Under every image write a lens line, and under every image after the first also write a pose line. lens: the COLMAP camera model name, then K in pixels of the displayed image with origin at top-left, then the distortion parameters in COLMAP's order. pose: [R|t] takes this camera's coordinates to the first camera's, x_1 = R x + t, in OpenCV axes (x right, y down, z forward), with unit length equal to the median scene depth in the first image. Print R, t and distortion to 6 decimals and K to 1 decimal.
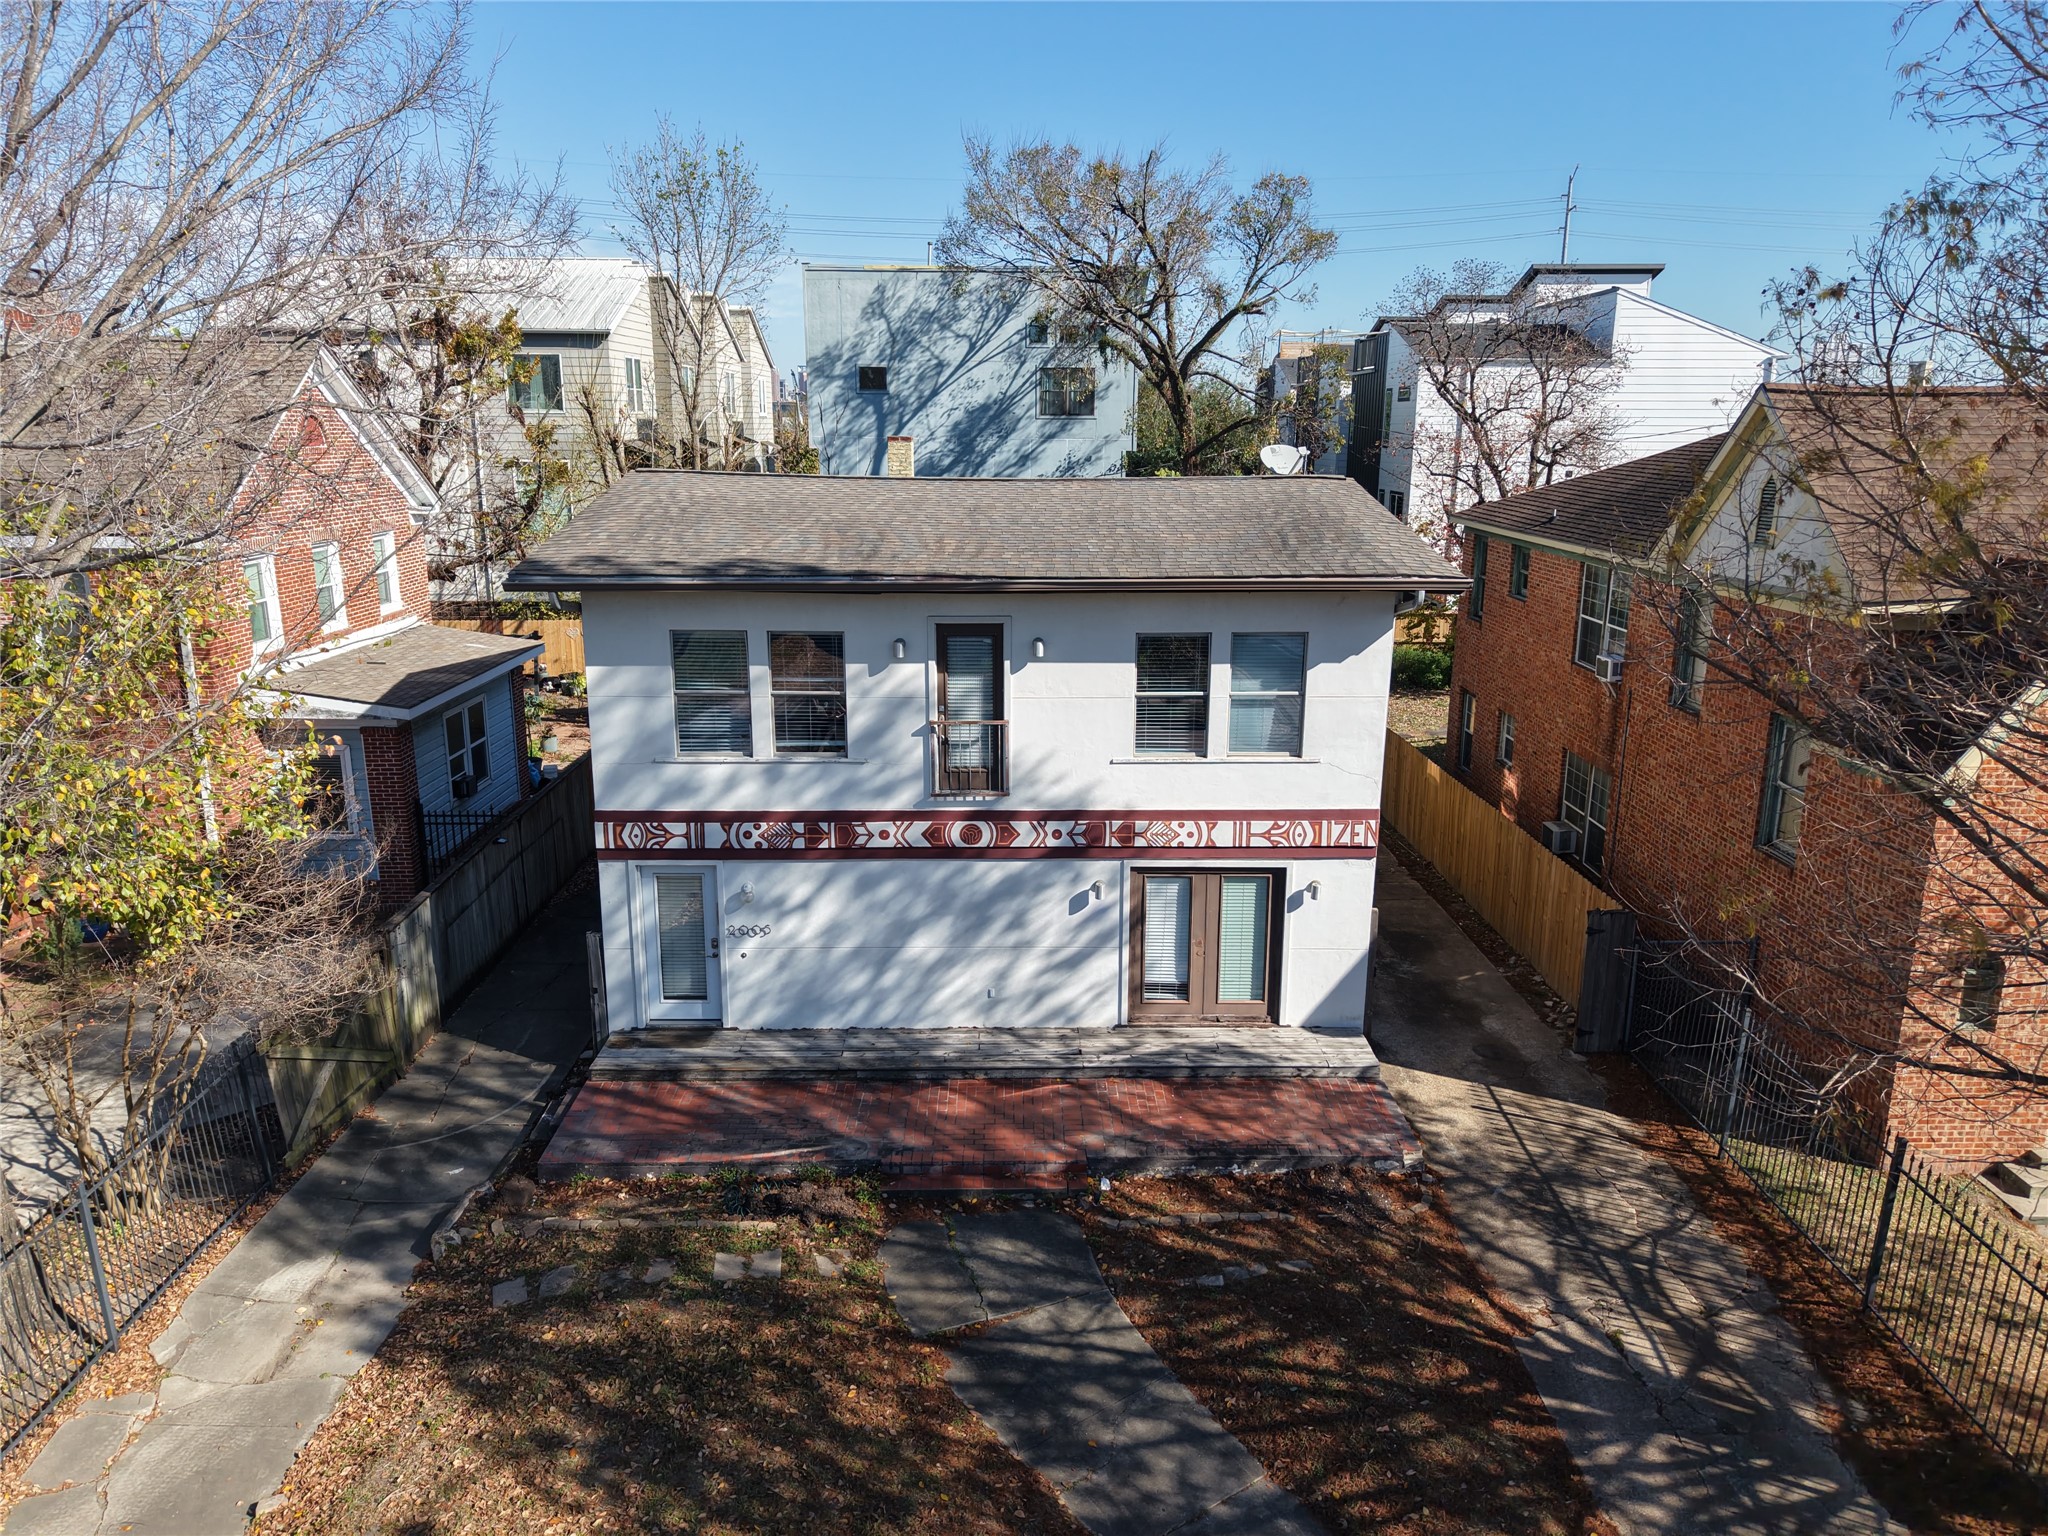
lens RADIAL K [[1337.8, 0, 1024.0], [0, 1337.8, 768.0], [0, 0, 1]] dist [0.101117, -0.136944]
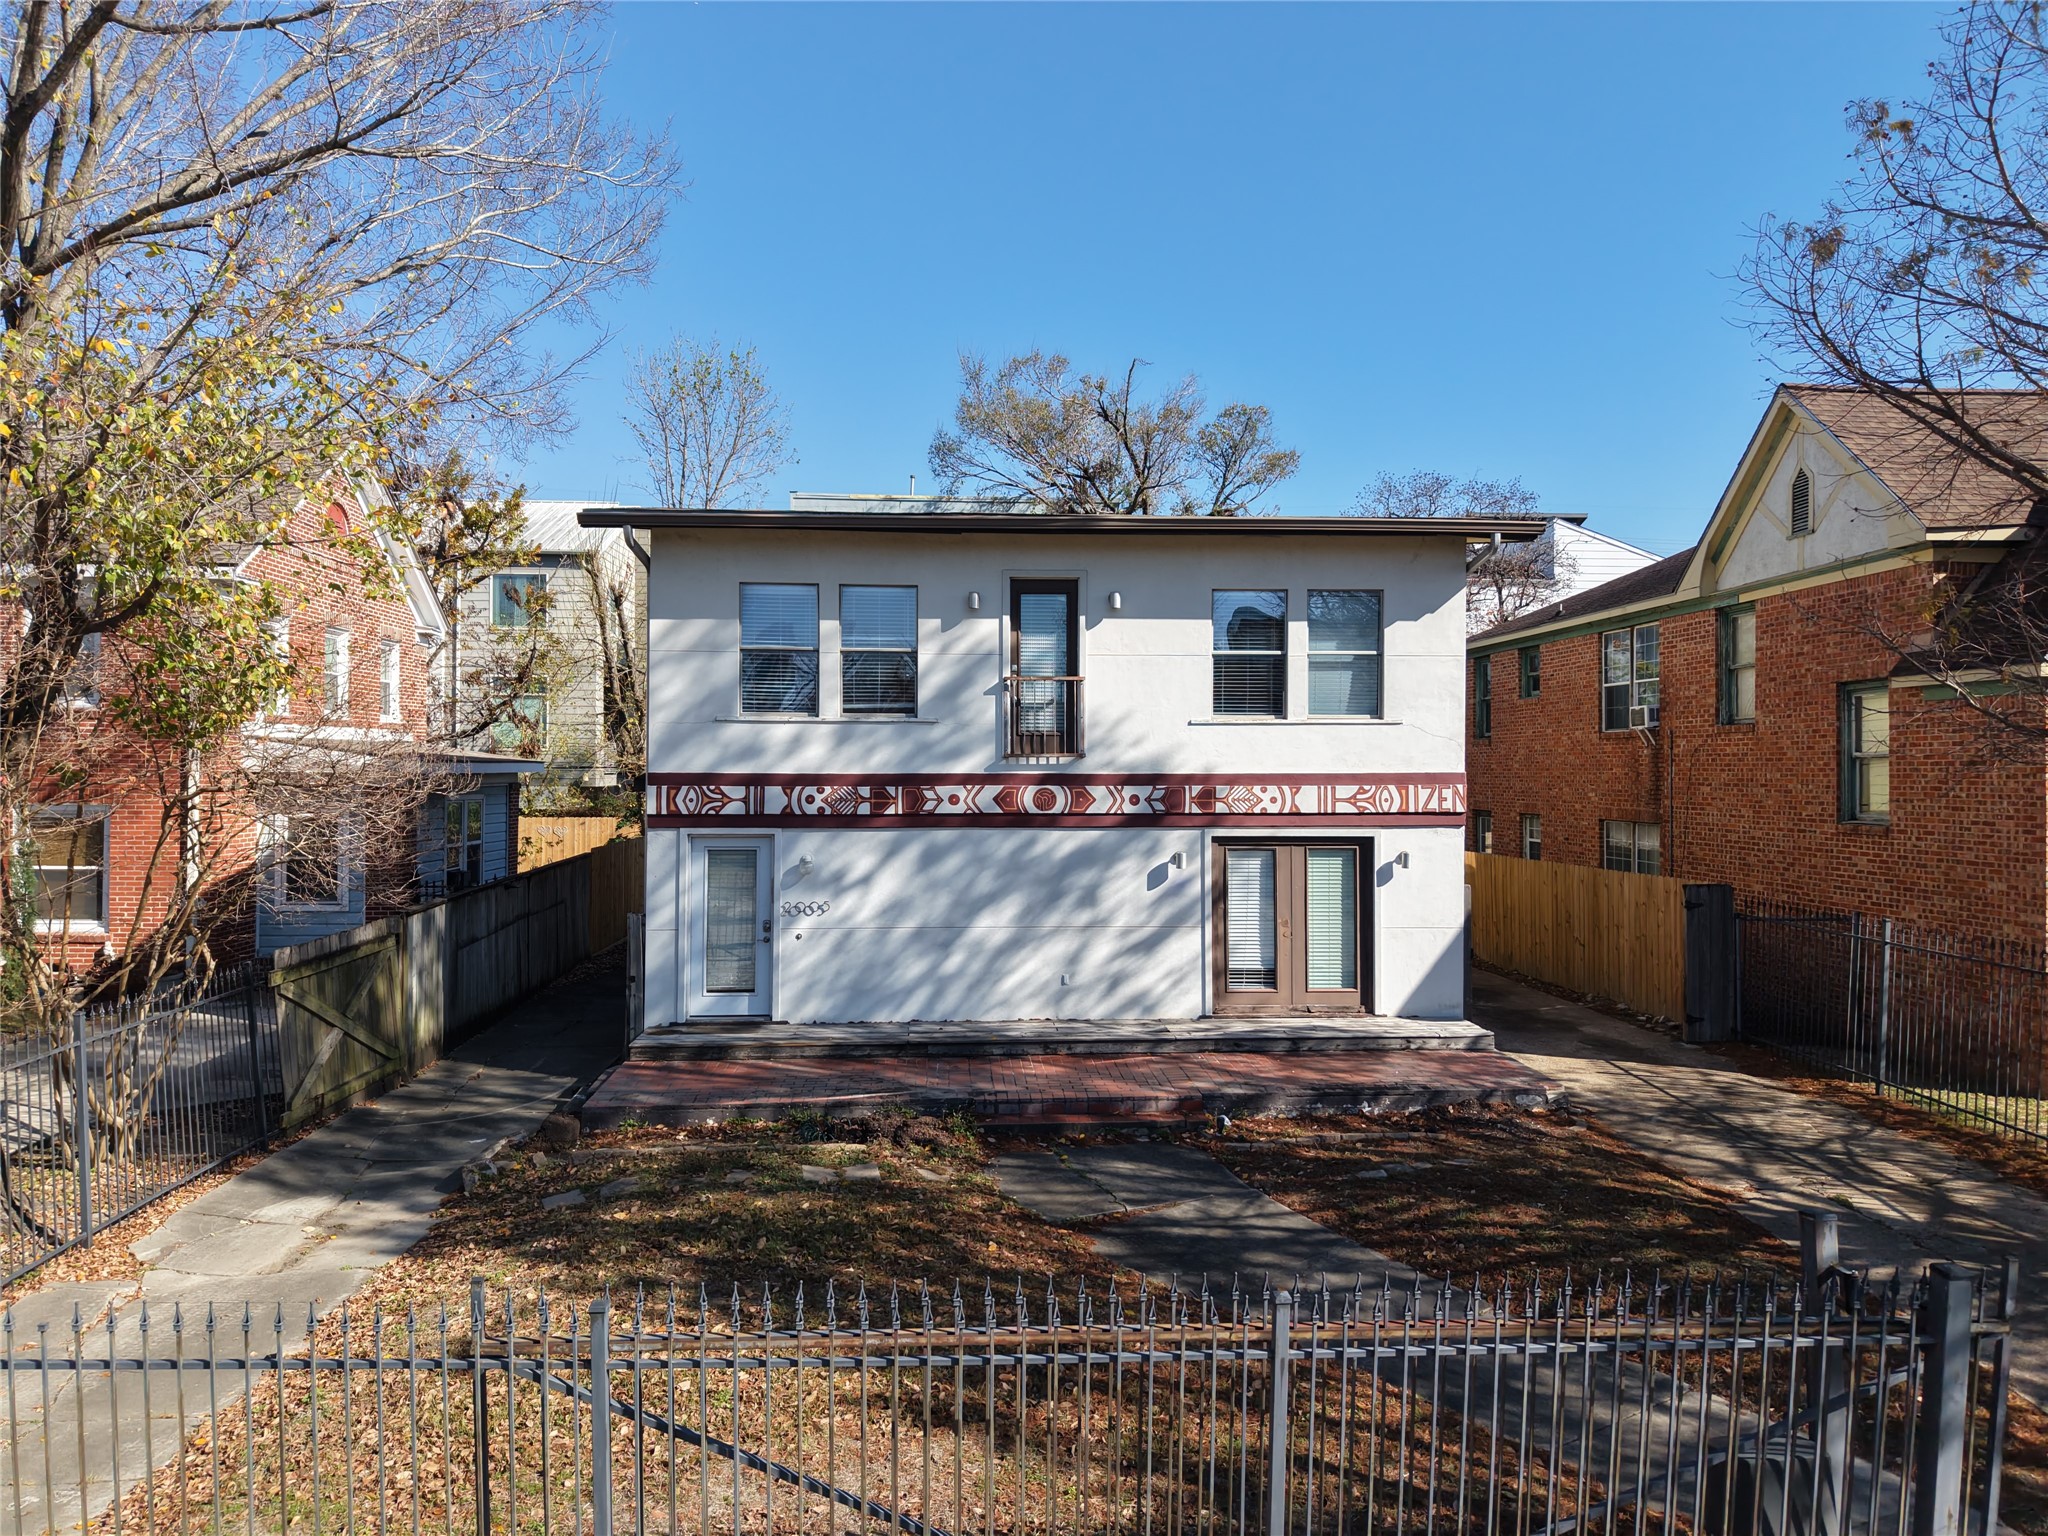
lens RADIAL K [[1337.8, 0, 1024.0], [0, 1337.8, 768.0], [0, 0, 1]] dist [0.101117, -0.136944]
pose [[0.998574, 0.002565, 0.053317, -0.105623], [0.010490, 0.969939, -0.243120, 0.259495], [-0.052338, 0.243333, 0.968530, 0.072420]]
